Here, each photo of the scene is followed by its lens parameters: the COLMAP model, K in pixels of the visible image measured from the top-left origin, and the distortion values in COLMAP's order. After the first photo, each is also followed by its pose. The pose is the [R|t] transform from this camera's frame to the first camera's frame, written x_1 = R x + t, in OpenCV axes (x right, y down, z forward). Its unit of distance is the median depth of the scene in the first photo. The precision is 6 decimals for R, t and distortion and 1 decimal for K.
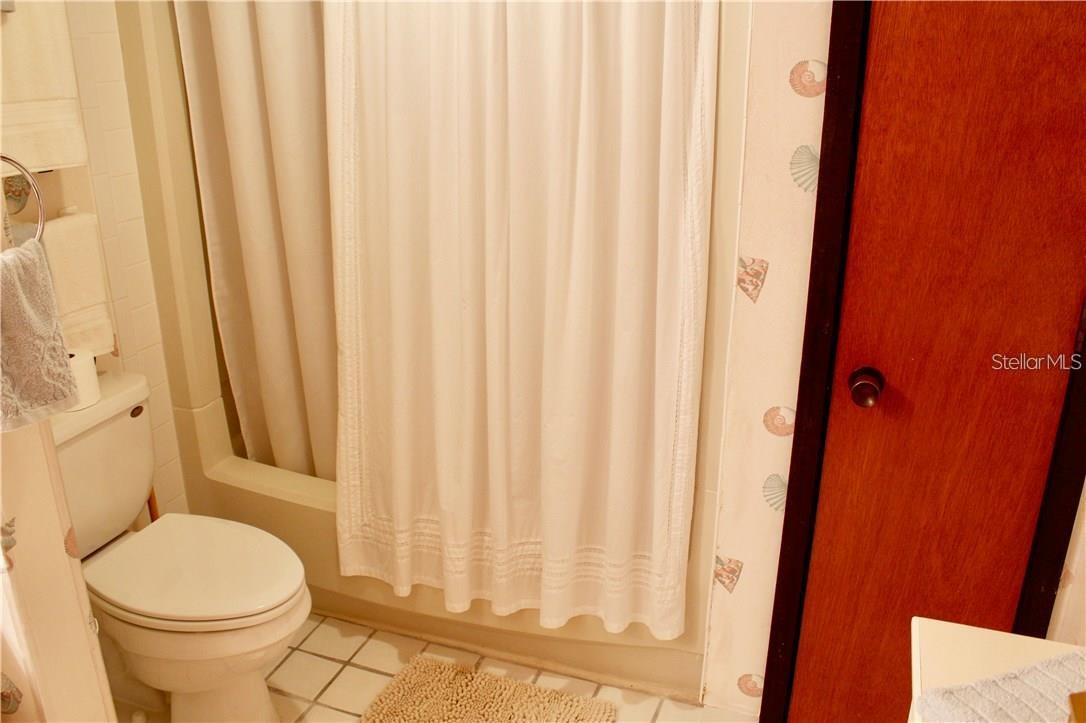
lens RADIAL K [[894.4, 0, 543.0], [0, 894.4, 361.5], [0, 0, 1]] dist [-0.168636, 0.143417]
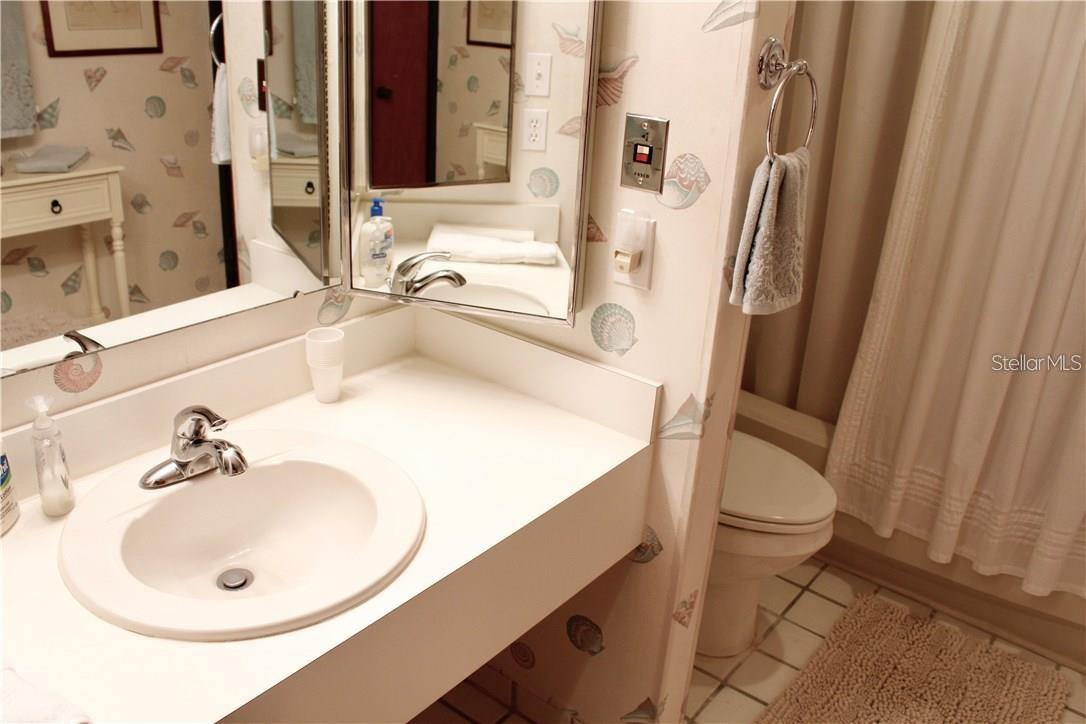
lens RADIAL K [[894.4, 0, 543.0], [0, 894.4, 362.0], [0, 0, 1]] dist [-0.168636, 0.143417]
pose [[0.946366, 0.181852, -0.267060, -0.306678], [-0.169195, 0.983103, 0.069866, 0.056292], [0.275253, -0.020933, 0.961144, -0.111339]]
